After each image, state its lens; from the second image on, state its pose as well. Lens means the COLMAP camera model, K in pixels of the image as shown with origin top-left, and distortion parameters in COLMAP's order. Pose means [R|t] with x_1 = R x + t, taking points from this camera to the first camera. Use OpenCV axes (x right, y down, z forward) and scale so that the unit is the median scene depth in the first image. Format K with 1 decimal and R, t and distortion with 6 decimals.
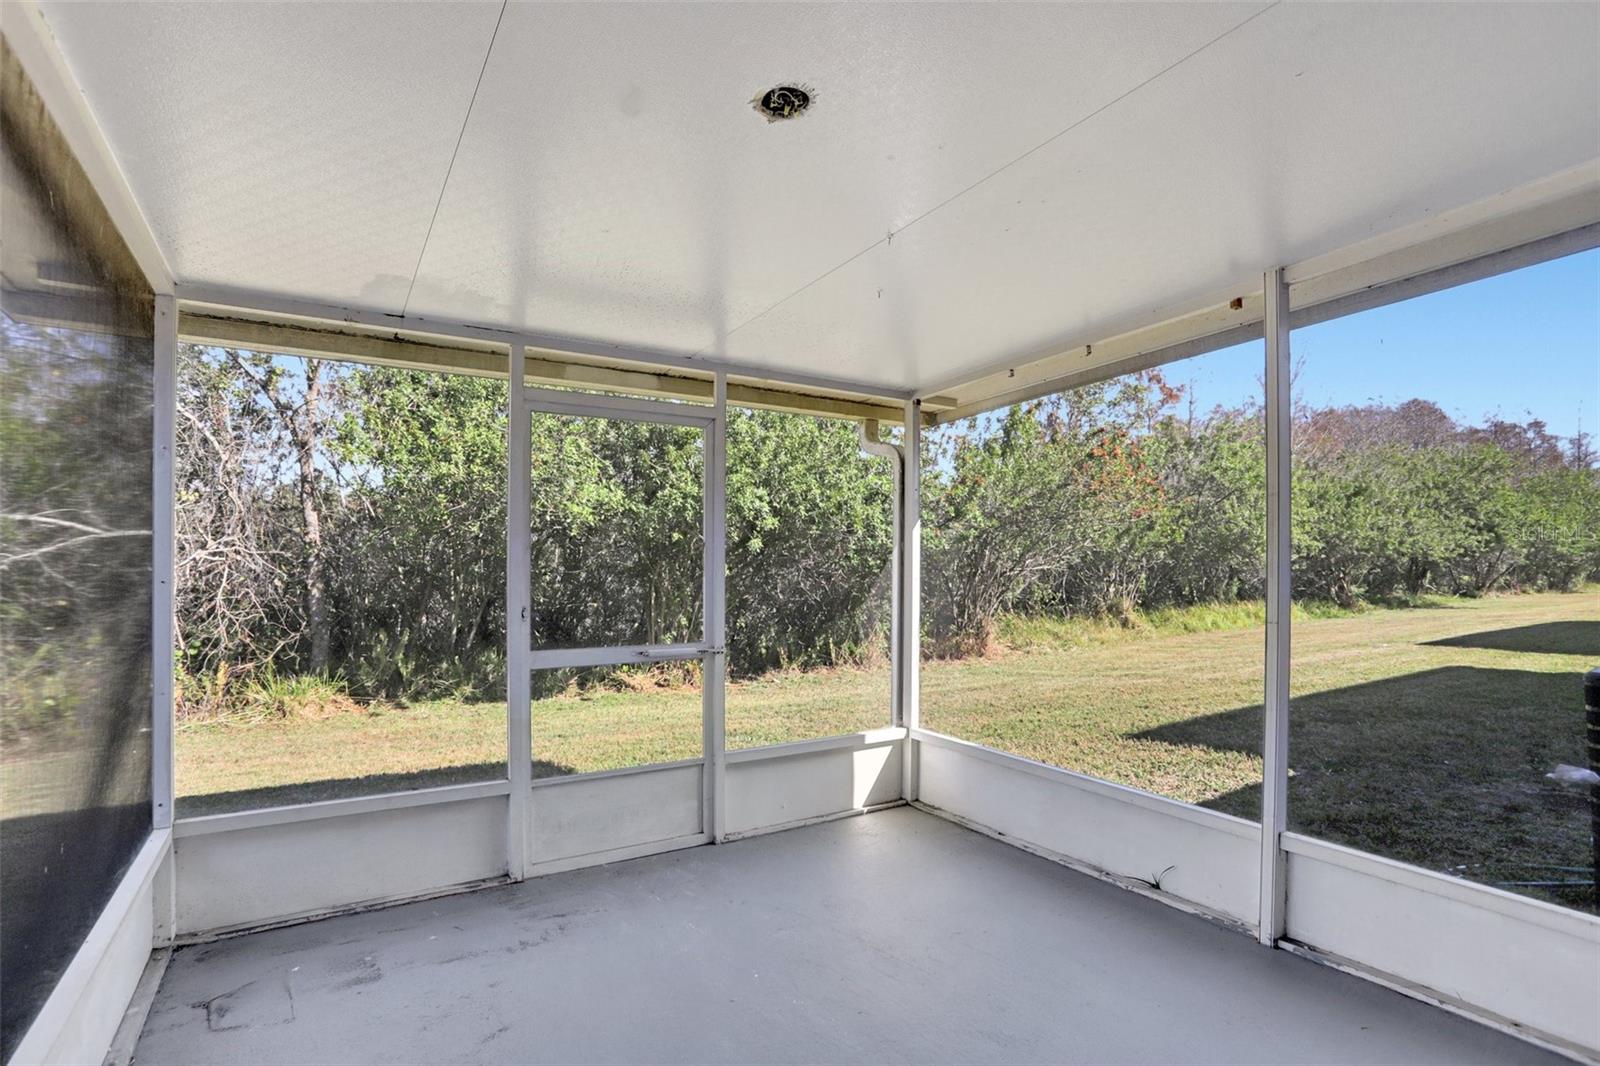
lens RADIAL K [[780.3, 0, 793.1], [0, 780.3, 554.4], [0, 0, 1]] dist [-0.080843, 0.038869]
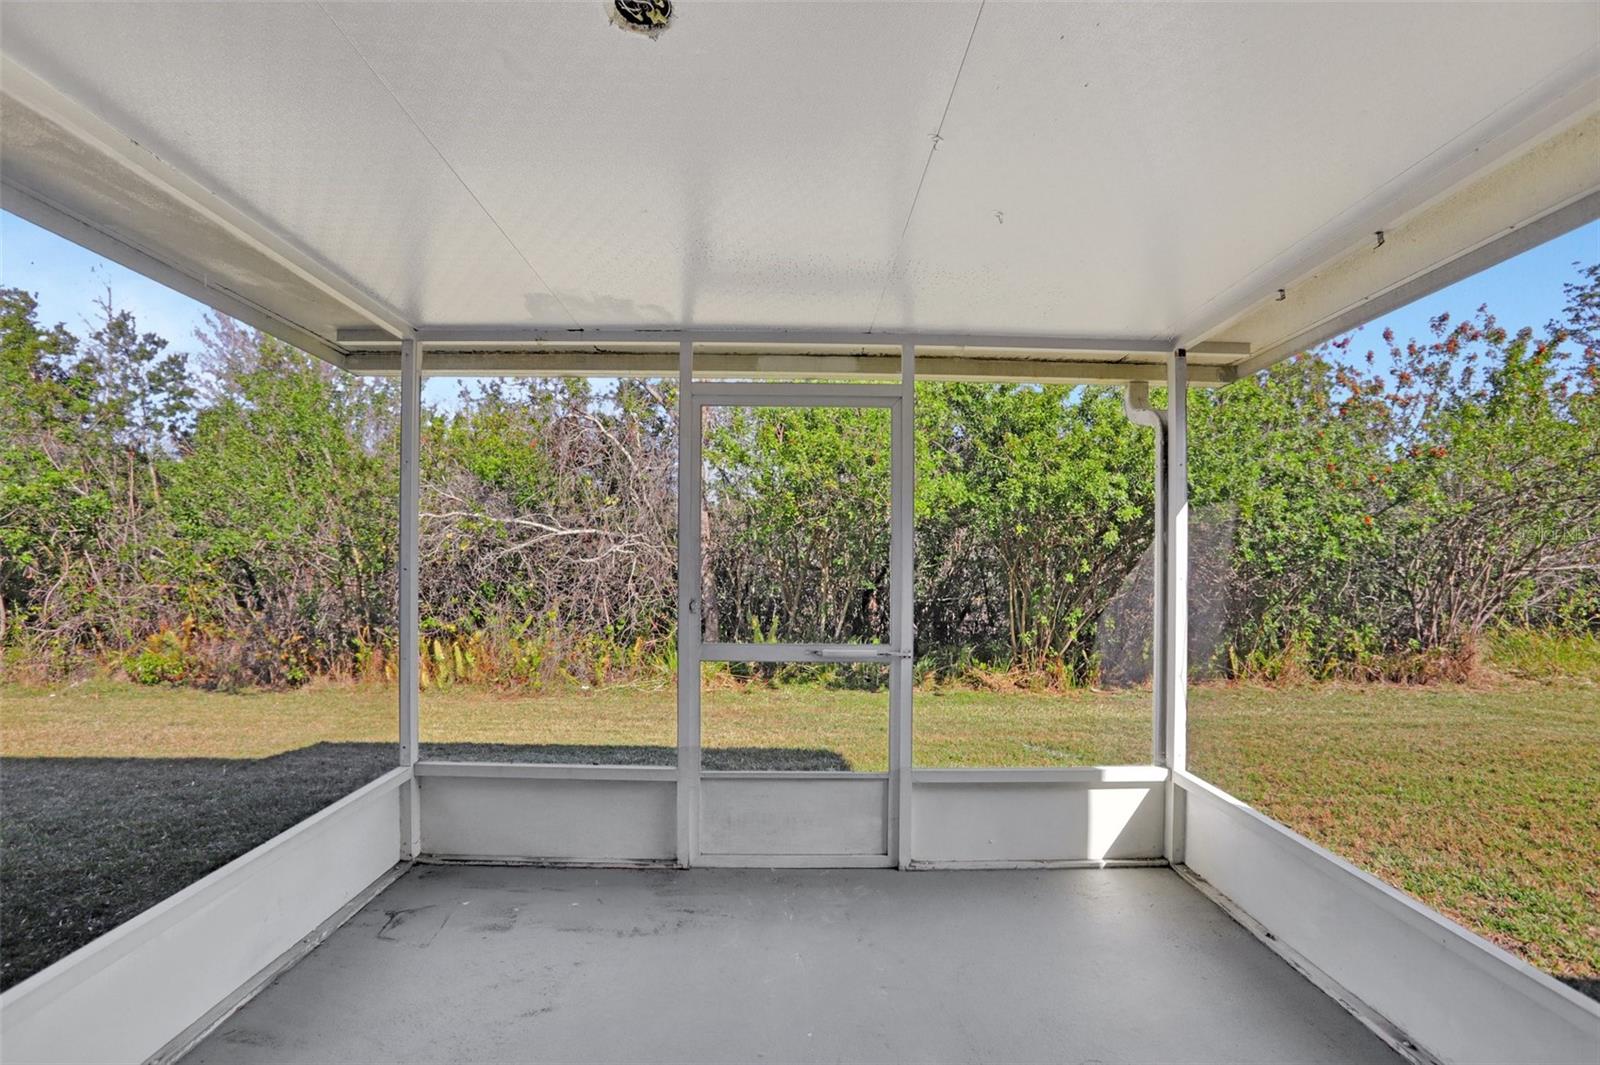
lens RADIAL K [[775.4, 0, 797.6], [0, 775.4, 538.7], [0, 0, 1]] dist [-0.082418, 0.039981]
pose [[0.858220, -0.005931, -0.513248, 0.219528], [-0.000971, 0.999913, -0.013178, 0.001813], [0.513282, 0.011807, 0.858139, 0.148291]]
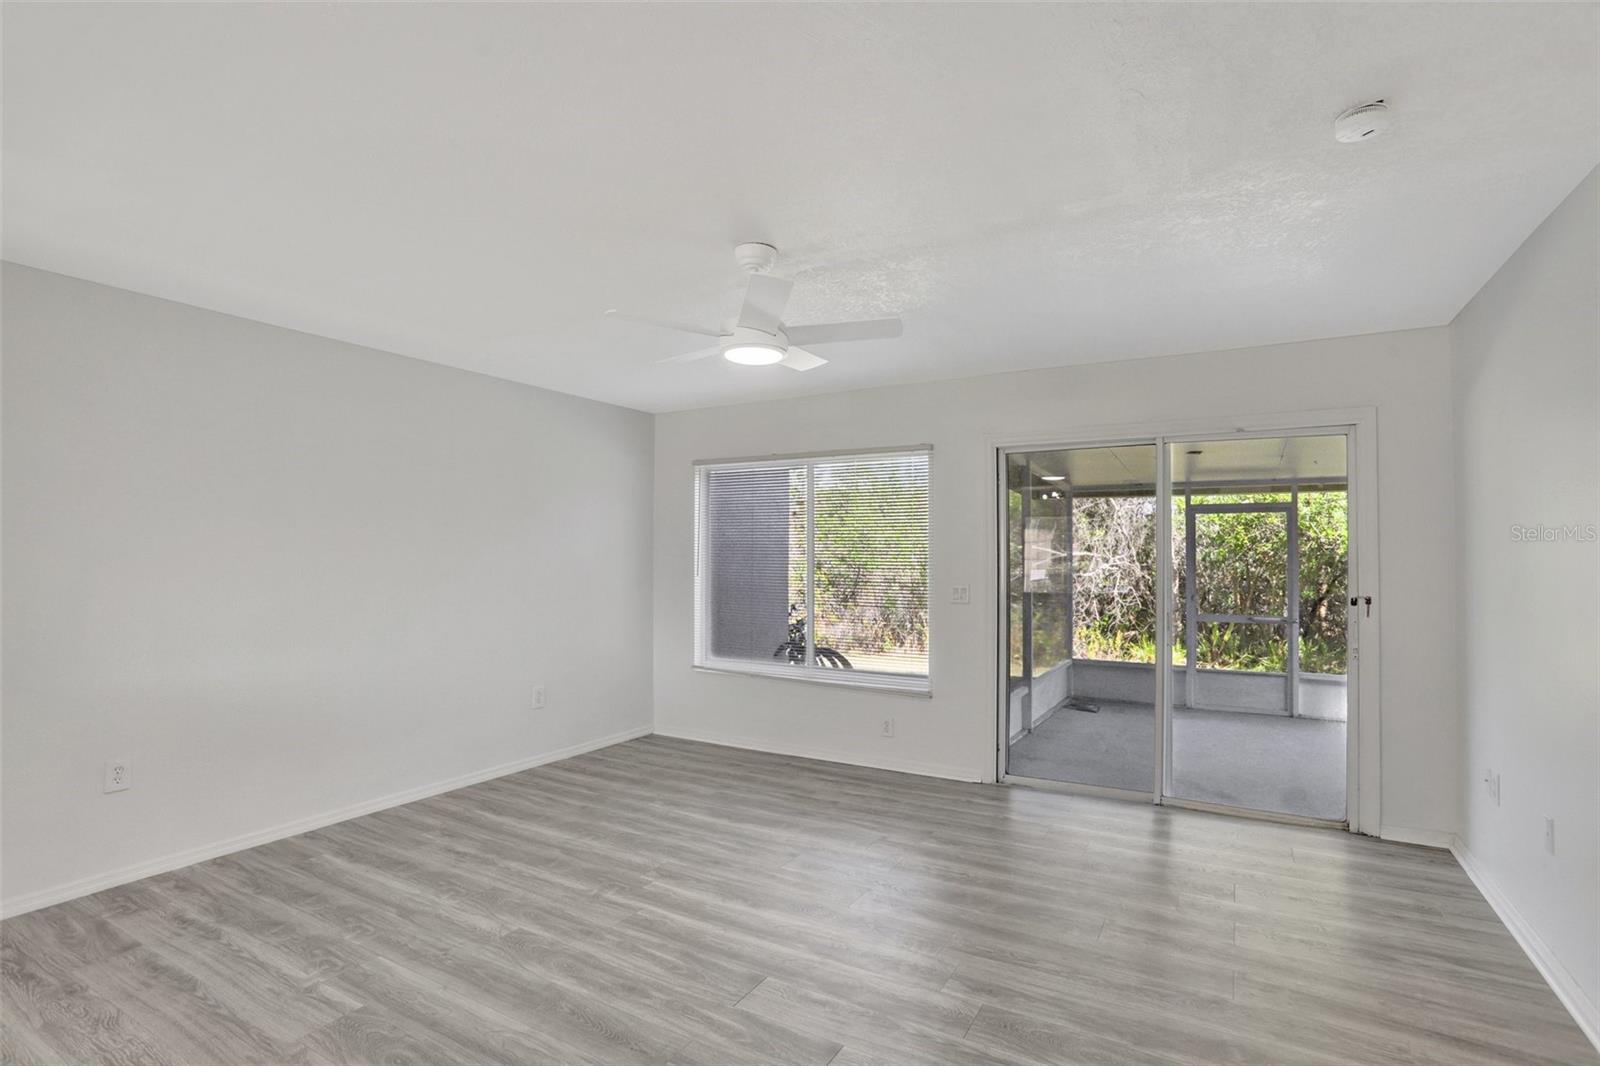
lens RADIAL K [[775.4, 0, 797.6], [0, 775.4, 539.2], [0, 0, 1]] dist [-0.082418, 0.039981]
pose [[0.468183, -0.023582, -0.883317, 0.894049], [0.002049, 0.999670, -0.025602, -0.036775], [0.883629, 0.010176, 0.468076, -0.921124]]
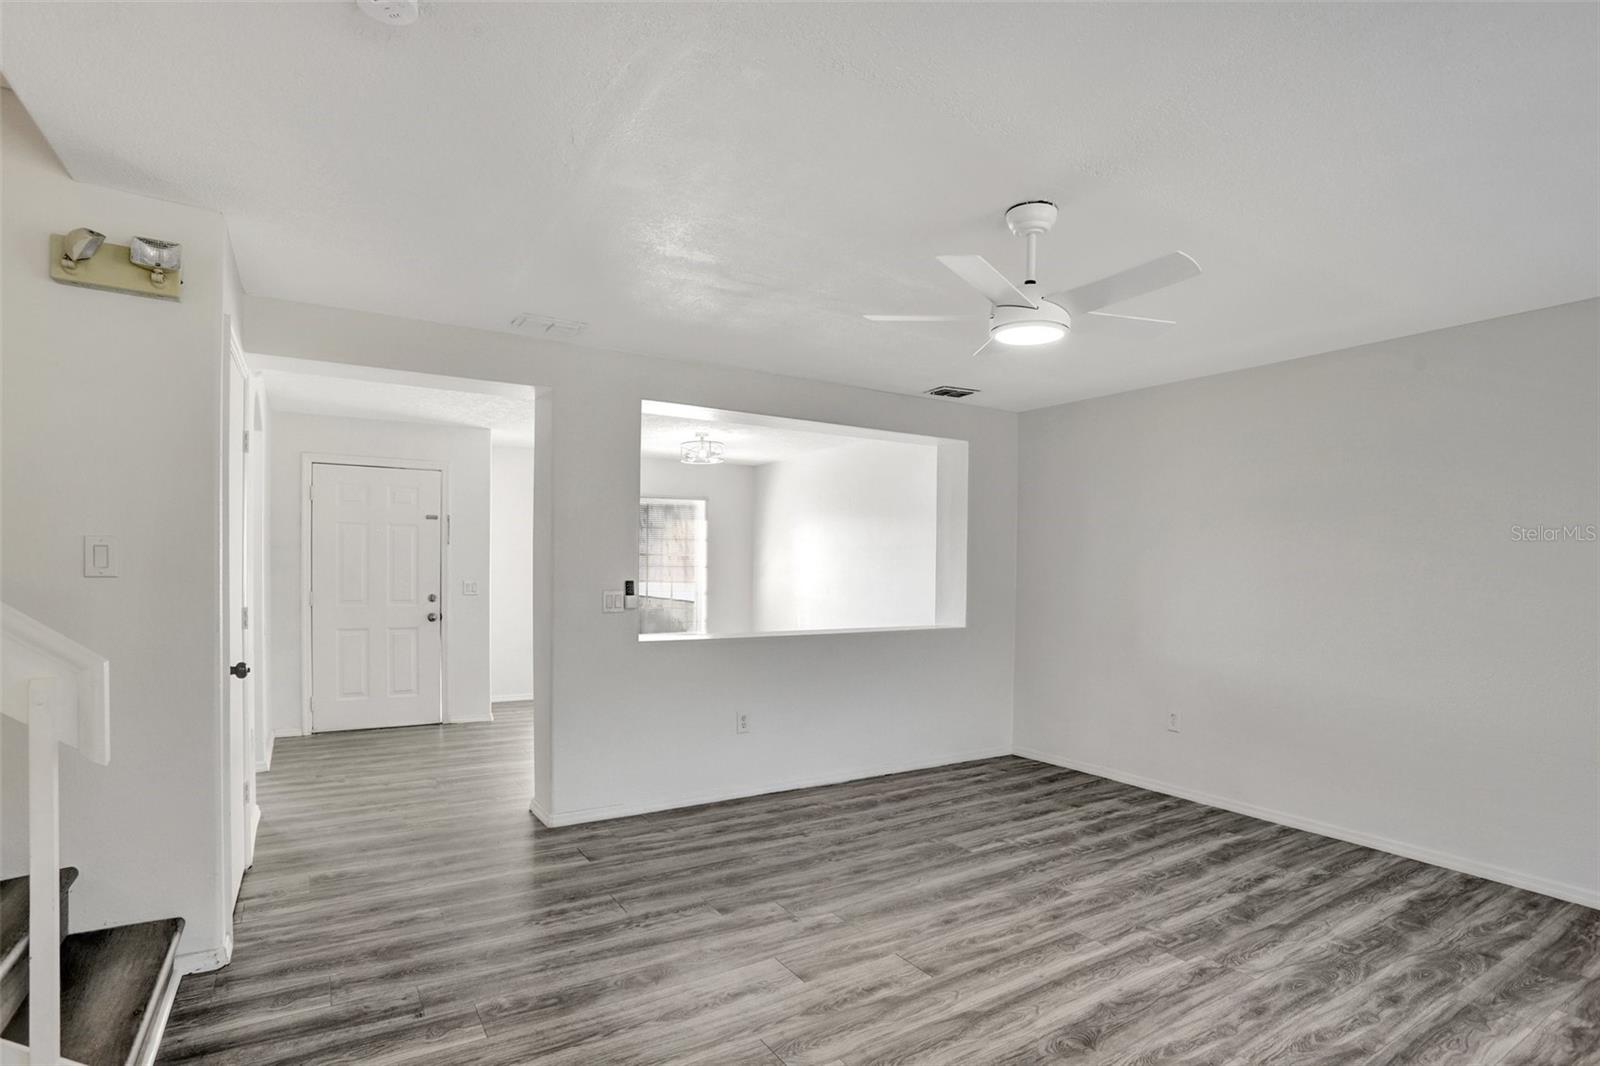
lens RADIAL K [[799.1, 0, 792.9], [0, 799.1, 579.8], [0, 0, 1]] dist [-0.081294, 0.041306]
pose [[-0.999902, -0.013900, 0.001644, 0.490742], [-0.013875, 0.999800, 0.014398, -0.032689], [-0.001844, 0.014374, -0.999895, -0.095095]]
